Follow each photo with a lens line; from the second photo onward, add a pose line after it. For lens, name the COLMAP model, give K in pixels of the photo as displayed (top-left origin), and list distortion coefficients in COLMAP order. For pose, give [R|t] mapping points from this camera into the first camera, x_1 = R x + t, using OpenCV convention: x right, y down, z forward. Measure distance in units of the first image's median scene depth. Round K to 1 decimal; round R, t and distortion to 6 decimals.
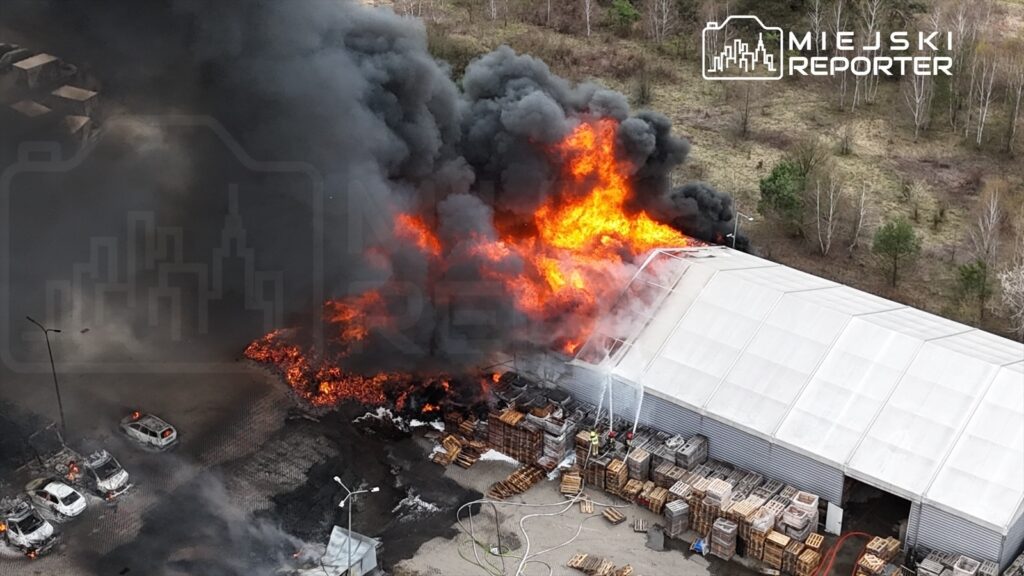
lens RADIAL K [[1585.3, 0, 512.0], [0, 1585.3, 288.0], [0, 0, 1]] dist [0.224579, -0.700211]
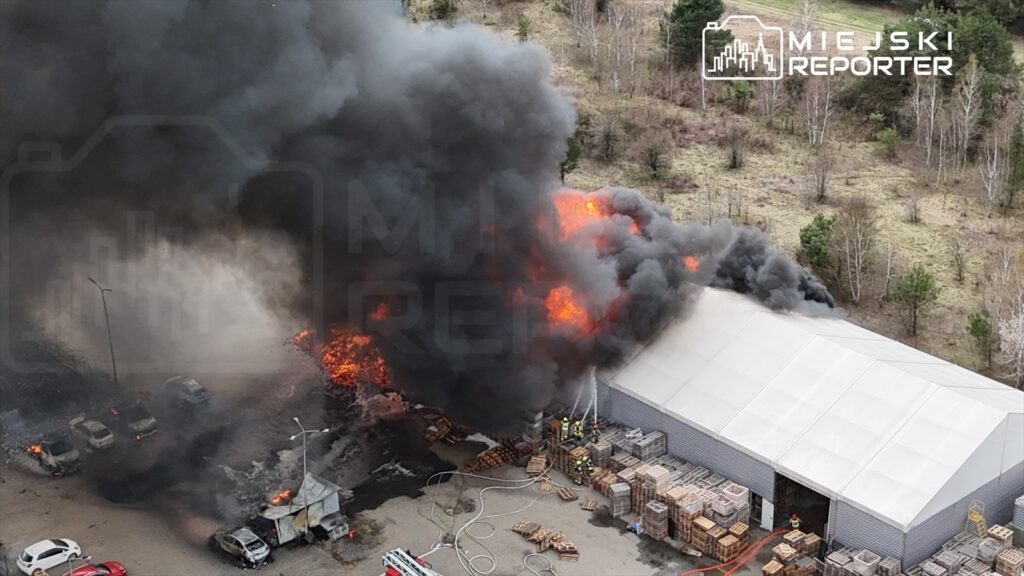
lens RADIAL K [[1585.3, 0, 512.0], [0, 1585.3, 288.0], [0, 0, 1]] dist [0.224579, -0.700211]
pose [[0.980830, 0.072398, -0.180917, 0.211336], [-0.087412, 0.993236, -0.076433, 0.088631], [0.174160, 0.090782, 0.980524, -0.082533]]
